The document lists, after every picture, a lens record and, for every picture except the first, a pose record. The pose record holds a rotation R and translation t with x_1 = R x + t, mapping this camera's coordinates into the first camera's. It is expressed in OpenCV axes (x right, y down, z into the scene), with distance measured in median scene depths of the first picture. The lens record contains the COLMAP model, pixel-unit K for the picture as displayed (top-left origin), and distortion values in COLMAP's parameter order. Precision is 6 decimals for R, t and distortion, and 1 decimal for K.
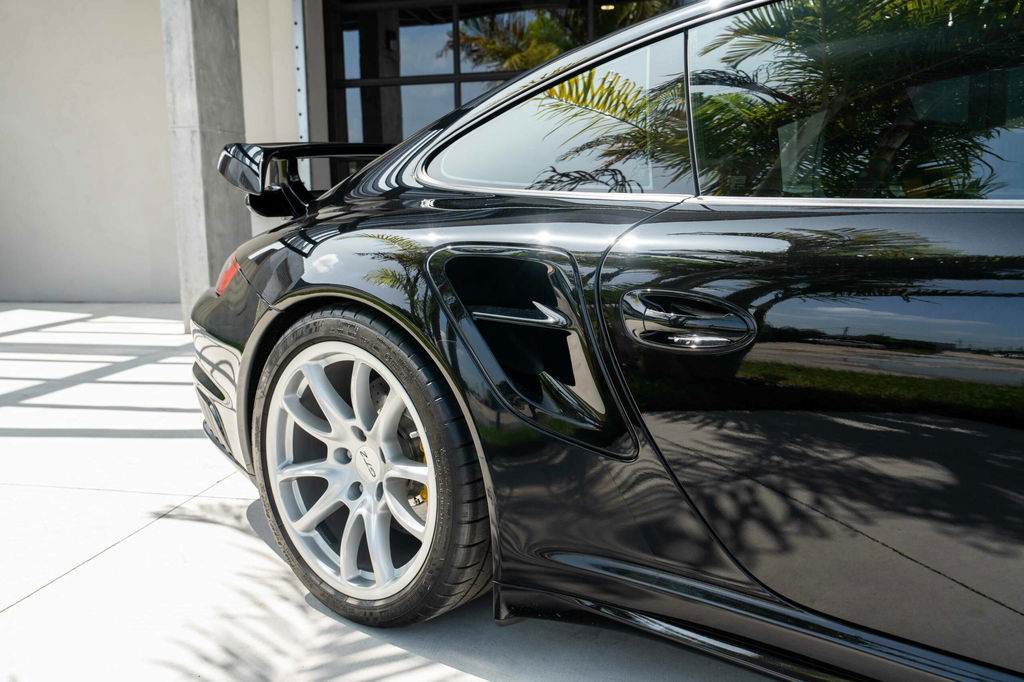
lens RADIAL K [[916.3, 0, 511.4], [0, 916.3, 340.1], [0, 0, 1]] dist [-0.019037, -0.002687]
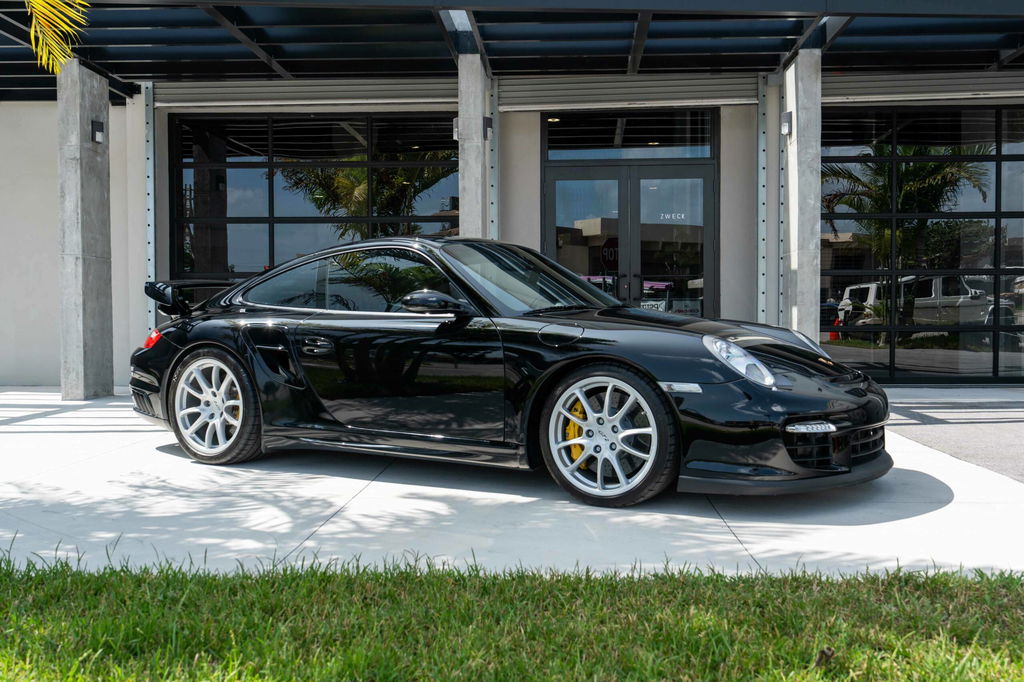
lens RADIAL K [[926.8, 0, 513.4], [0, 926.8, 342.7], [0, 0, 1]] dist [0.007595, 0.000000]
pose [[0.982595, 0.012760, 0.185322, 0.165683], [0.009022, 0.993183, -0.116217, 0.236106], [-0.185542, 0.115866, 0.975781, -1.586387]]
